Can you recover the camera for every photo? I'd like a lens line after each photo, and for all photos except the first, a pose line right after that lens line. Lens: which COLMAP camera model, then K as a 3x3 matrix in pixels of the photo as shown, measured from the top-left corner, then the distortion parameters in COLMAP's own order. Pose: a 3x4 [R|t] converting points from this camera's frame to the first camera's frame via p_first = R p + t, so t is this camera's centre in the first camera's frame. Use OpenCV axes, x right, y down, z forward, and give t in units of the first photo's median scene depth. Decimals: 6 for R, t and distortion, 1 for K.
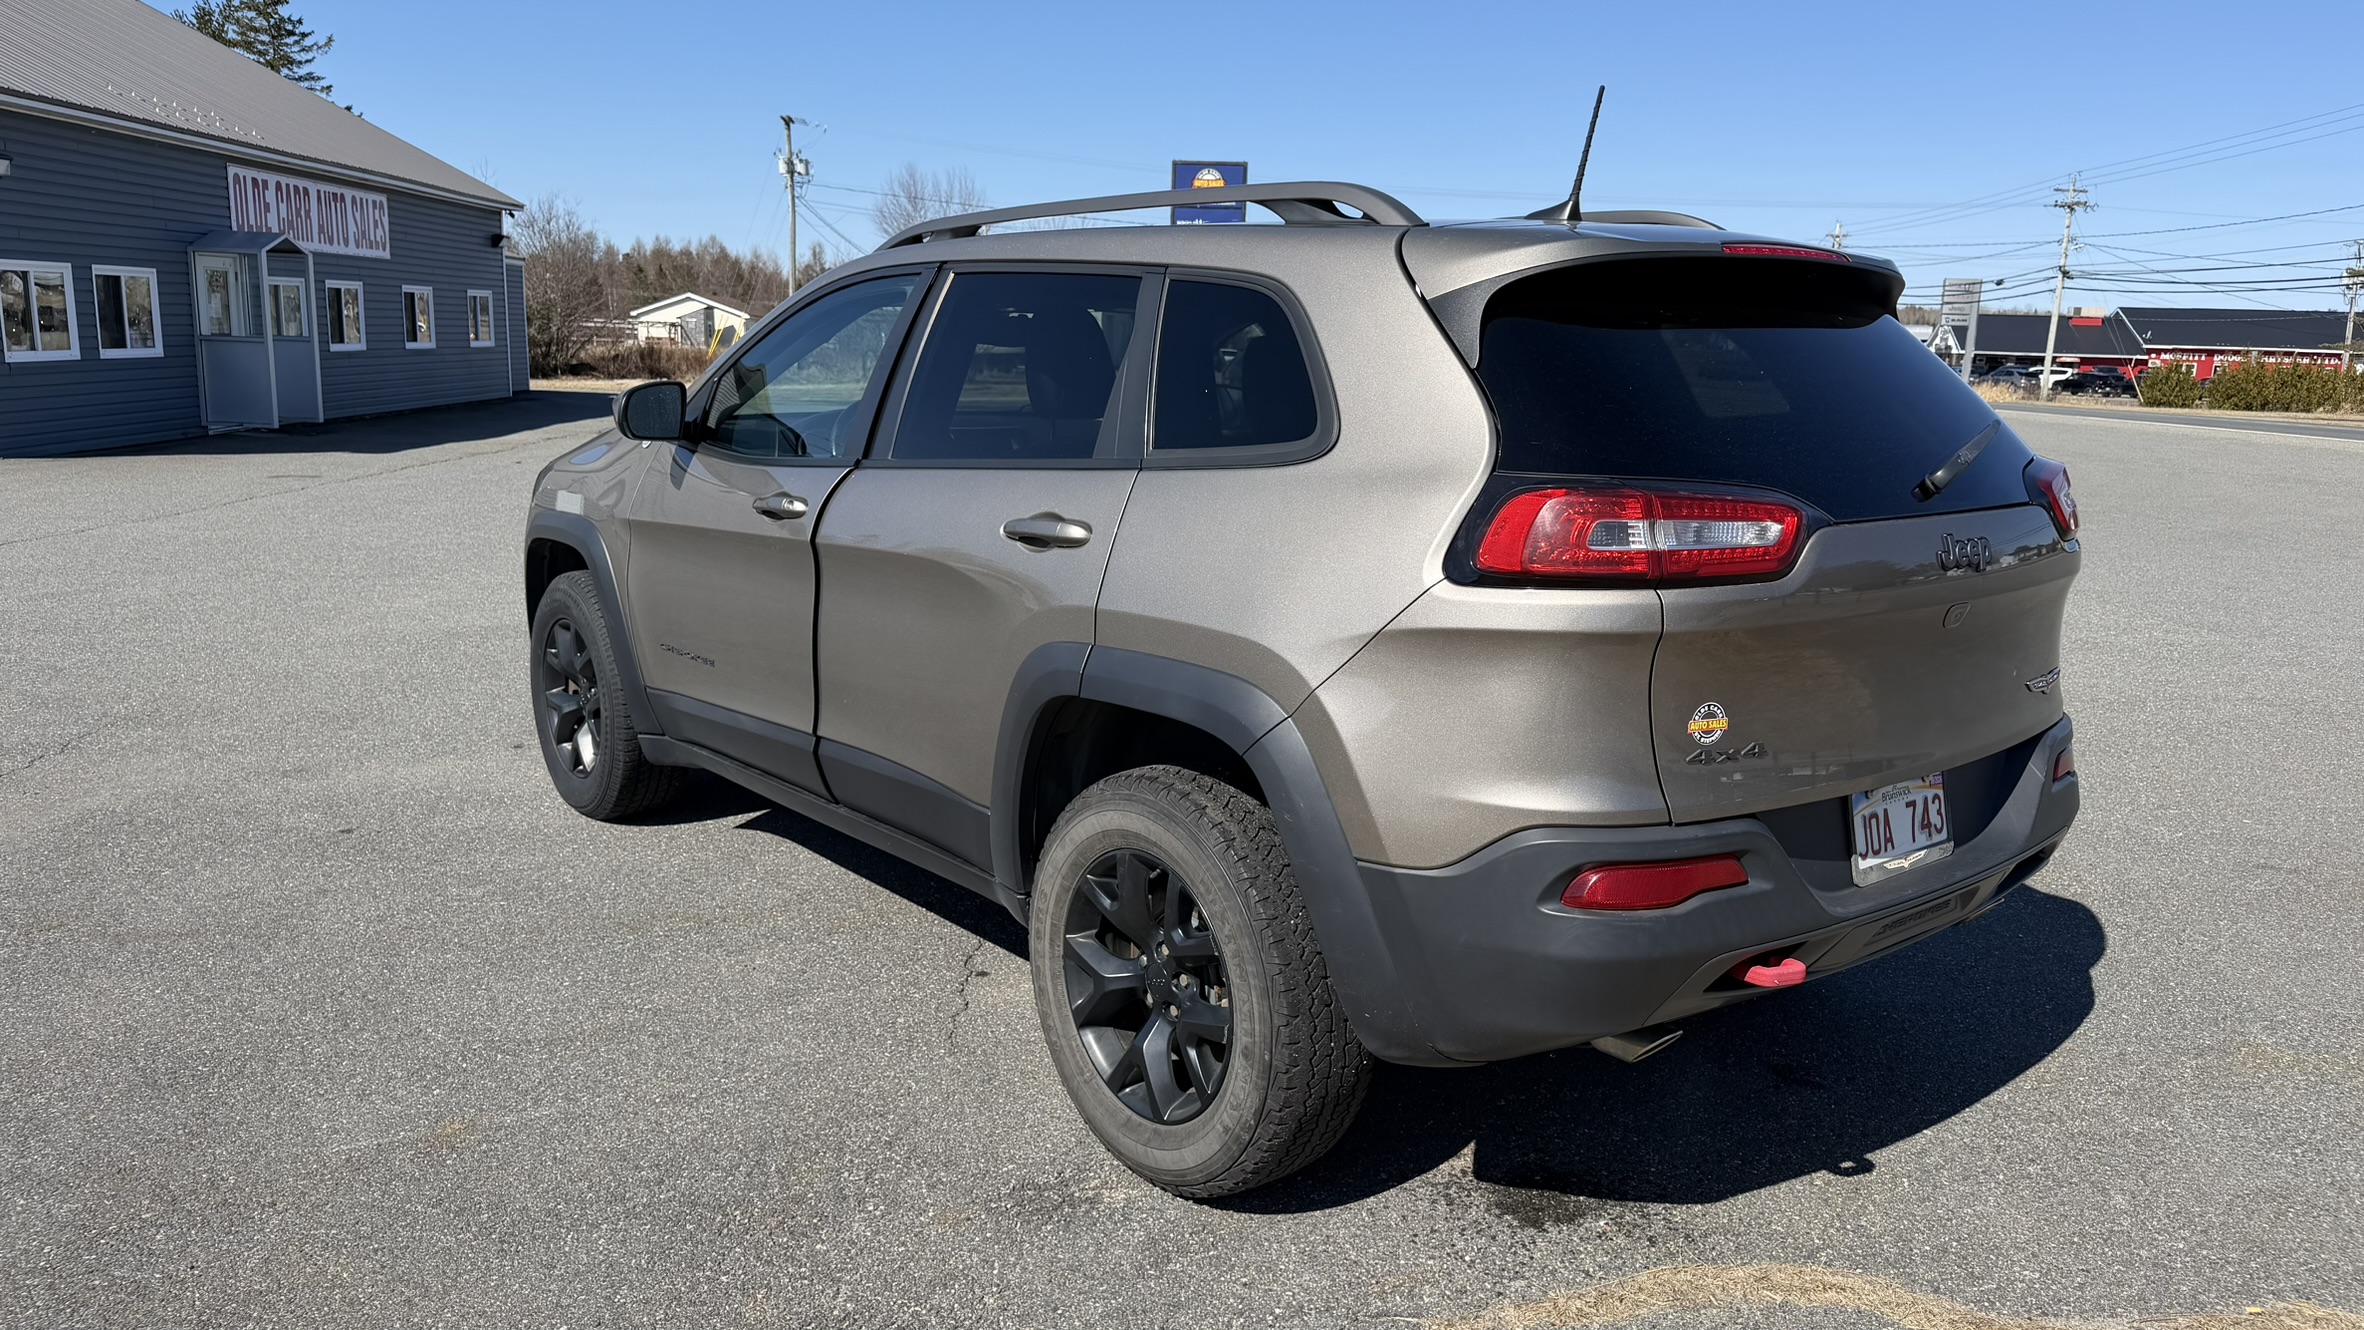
lens RADIAL K [[1664.7, 0, 1178.2], [0, 1664.7, 668.0], [0, 0, 1]] dist [-0.010331, 0.001396]
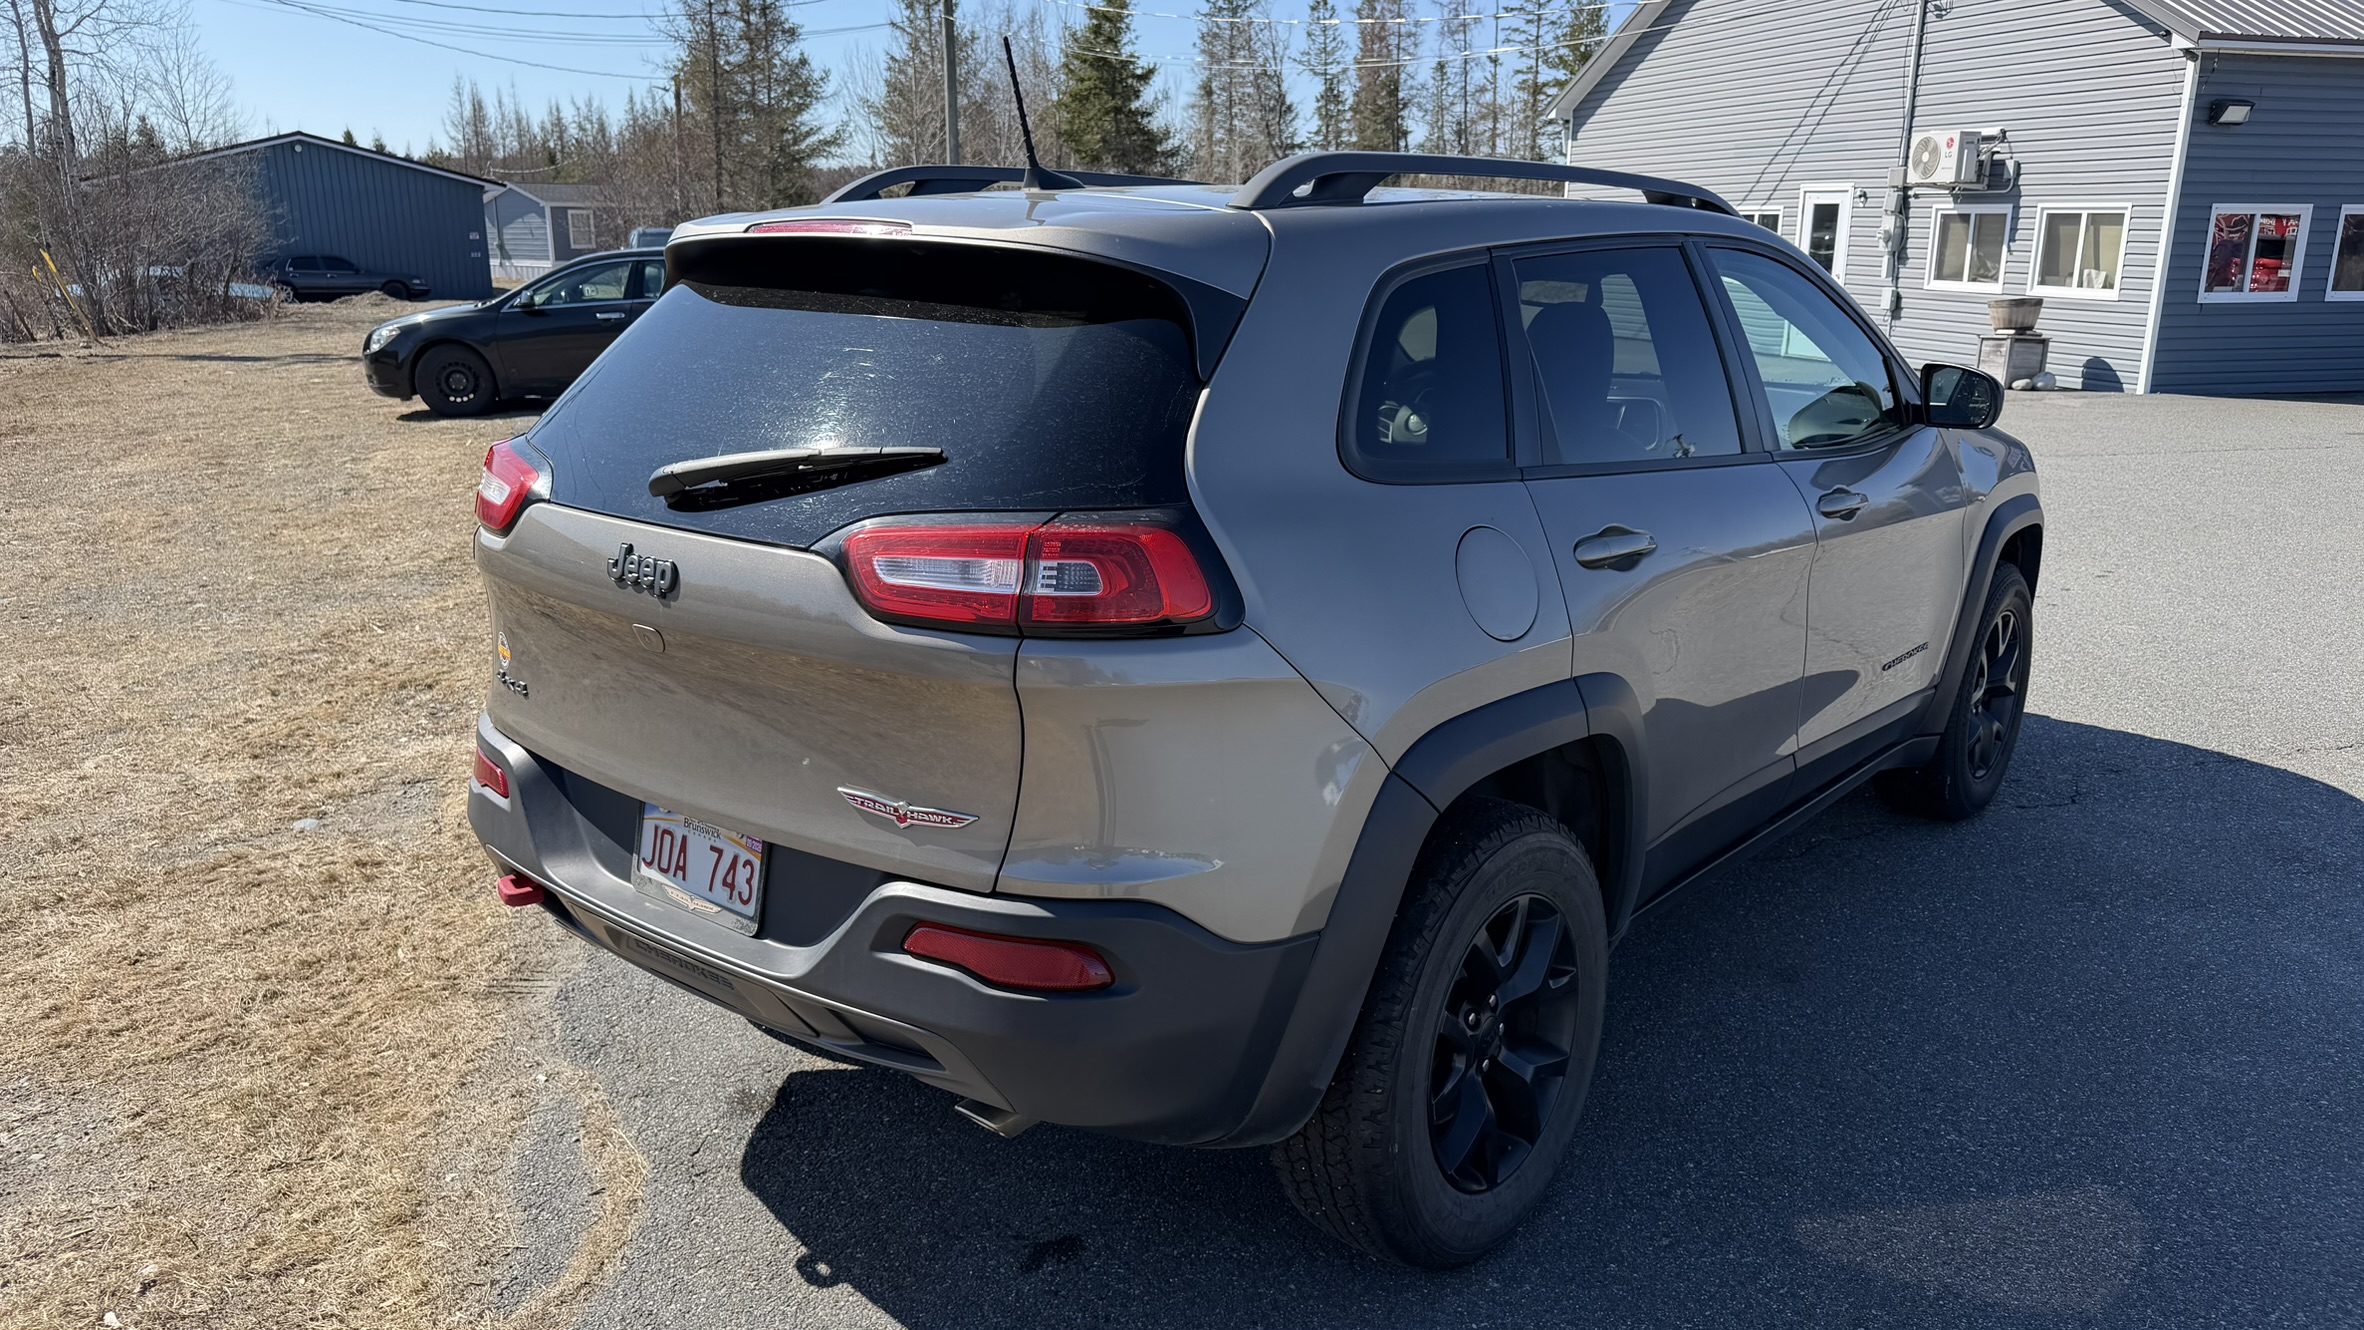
lens RADIAL K [[1664.7, 0, 1178.0], [0, 1664.7, 663.1], [0, 0, 1]] dist [-0.010331, 0.001396]
pose [[0.200550, 0.220147, -0.954628, 1.294326], [-0.187206, 0.965081, 0.183229, -0.219692], [0.961631, 0.141966, 0.234760, 0.996432]]
